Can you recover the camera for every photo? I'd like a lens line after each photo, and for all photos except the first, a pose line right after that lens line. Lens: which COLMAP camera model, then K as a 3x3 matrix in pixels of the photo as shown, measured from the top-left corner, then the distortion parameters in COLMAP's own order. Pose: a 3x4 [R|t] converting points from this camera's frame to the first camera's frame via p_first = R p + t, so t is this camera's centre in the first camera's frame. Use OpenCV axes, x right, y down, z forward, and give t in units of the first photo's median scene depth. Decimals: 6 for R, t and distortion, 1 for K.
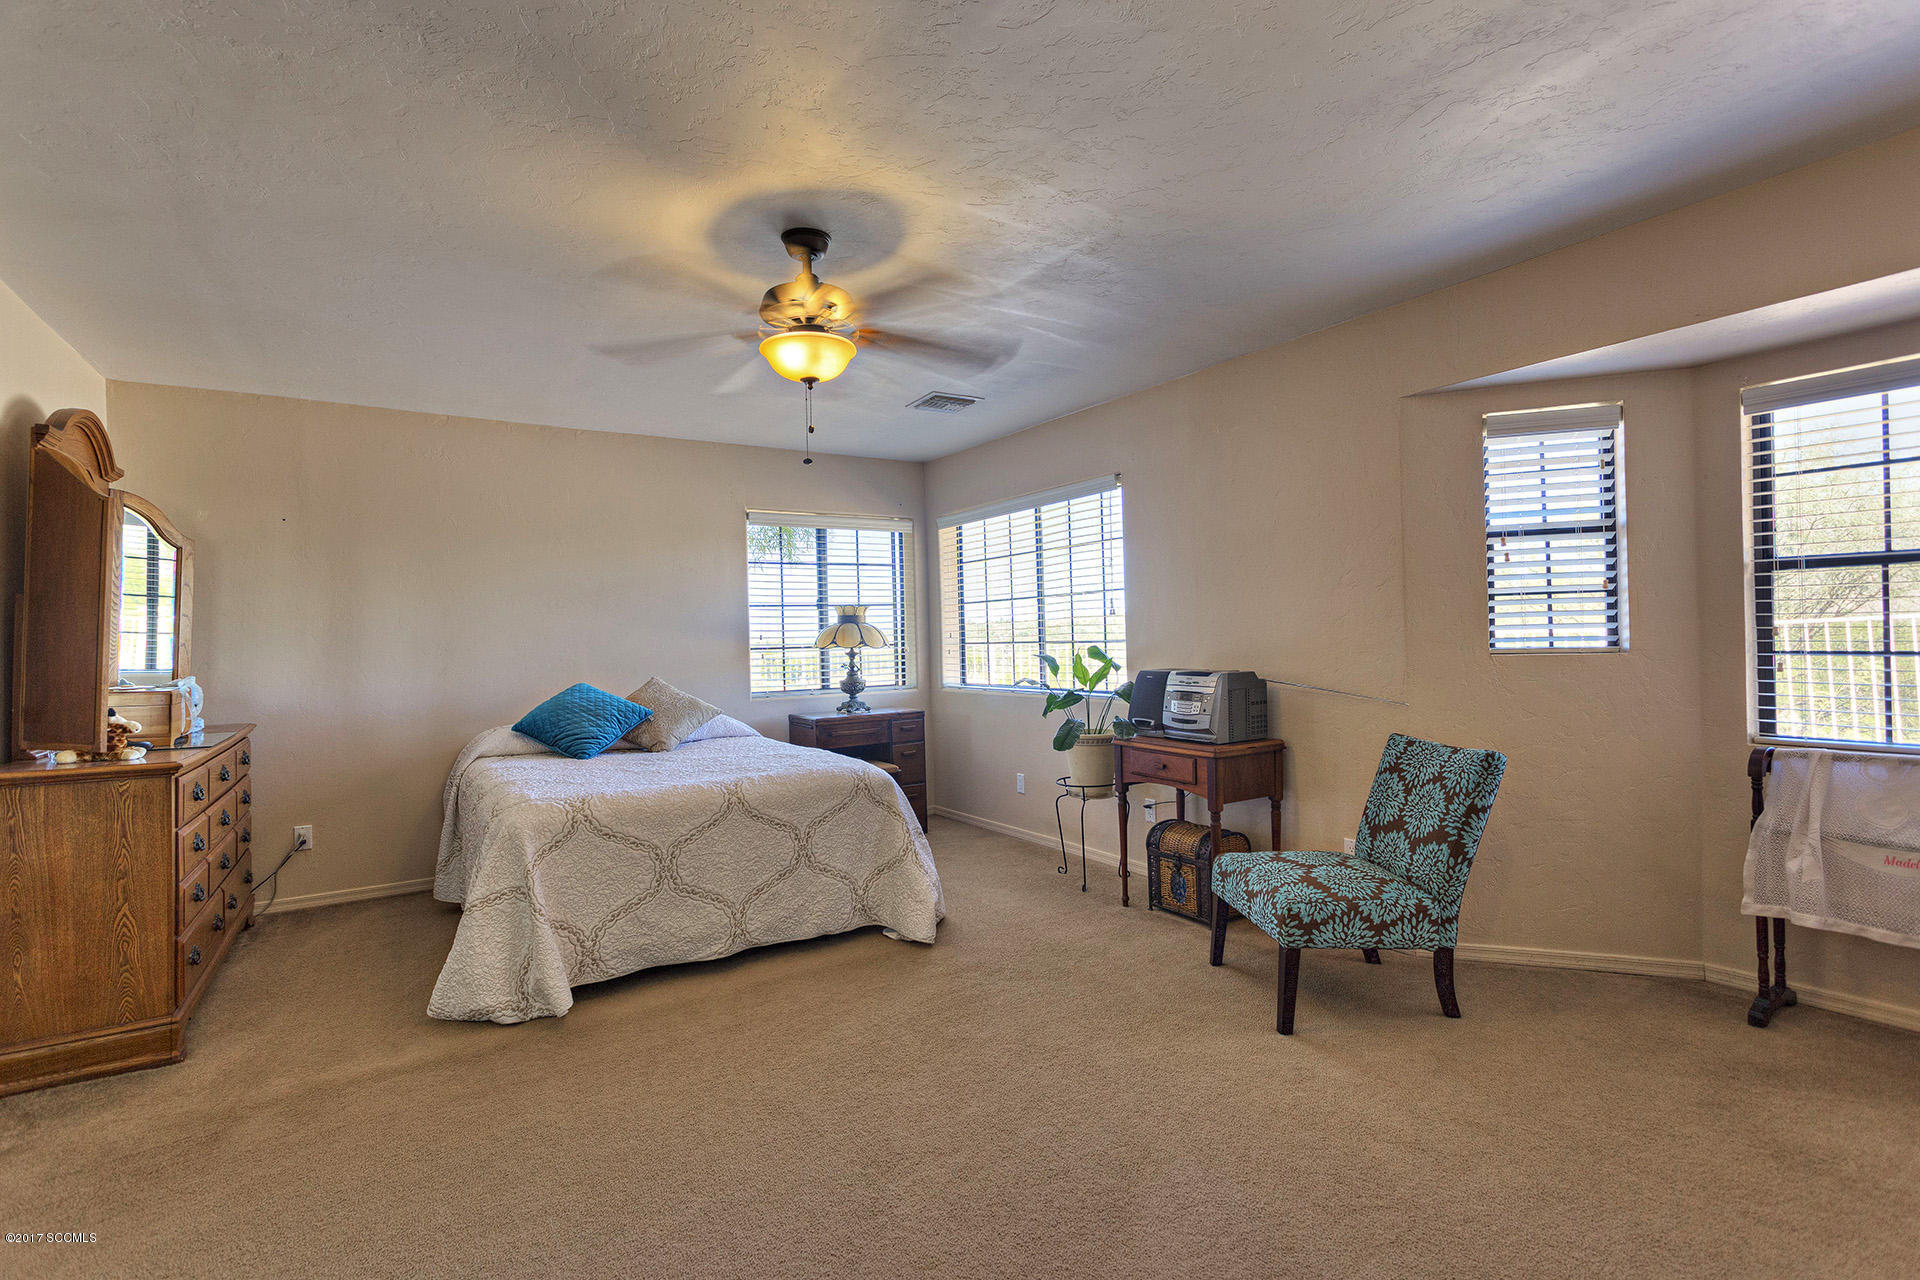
lens RADIAL K [[902.3, 0, 958.4], [0, 902.3, 633.2], [0, 0, 1]] dist [0.011178, 0.001728]
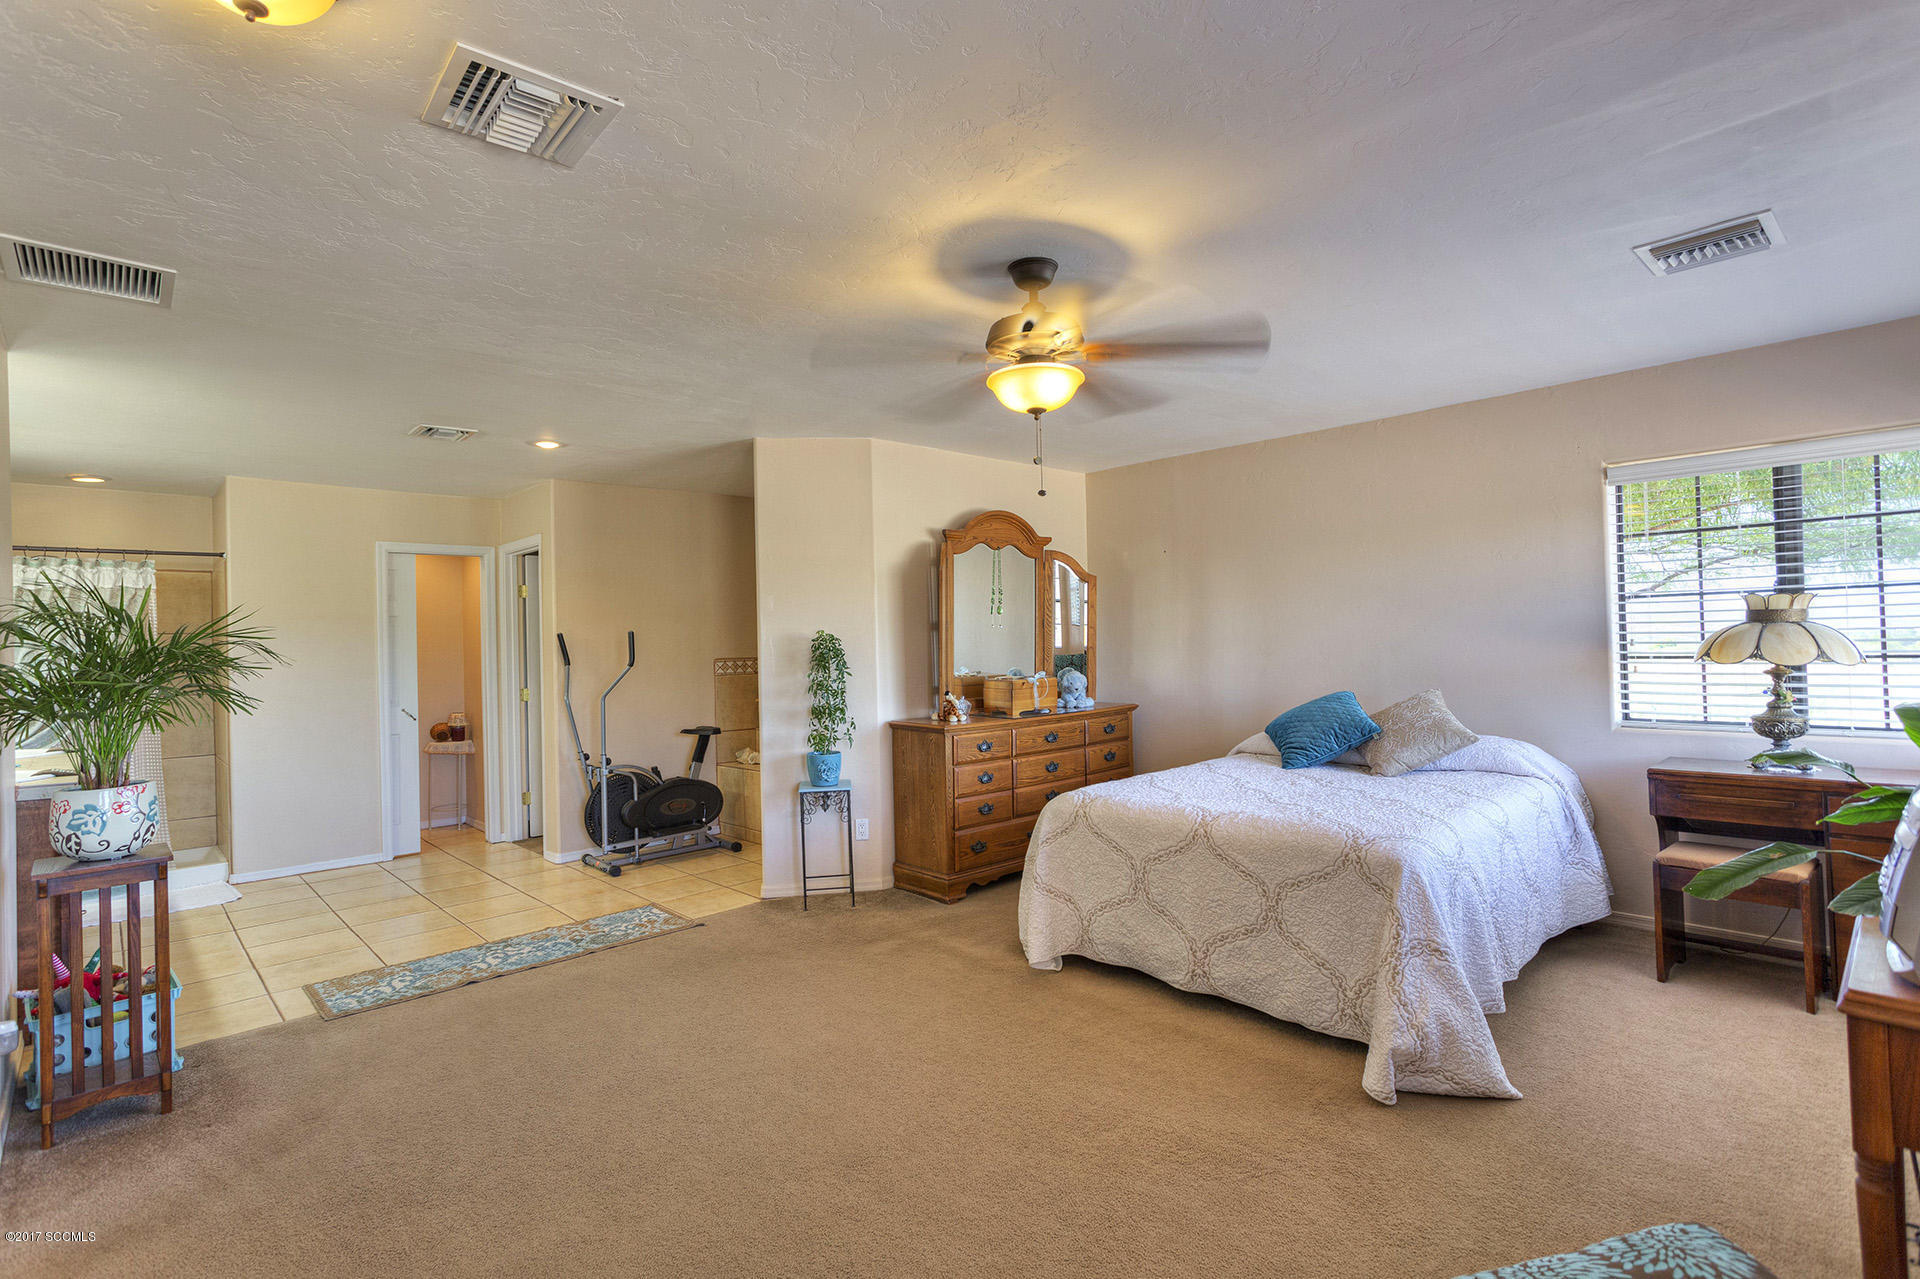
lens RADIAL K [[902.3, 0, 958.4], [0, 902.3, 632.7], [0, 0, 1]] dist [0.011178, 0.001728]
pose [[0.184823, 0.006911, -0.982748, 0.609288], [0.024785, 0.999624, 0.011691, -0.039710], [0.982459, -0.026518, 0.184582, 0.560160]]
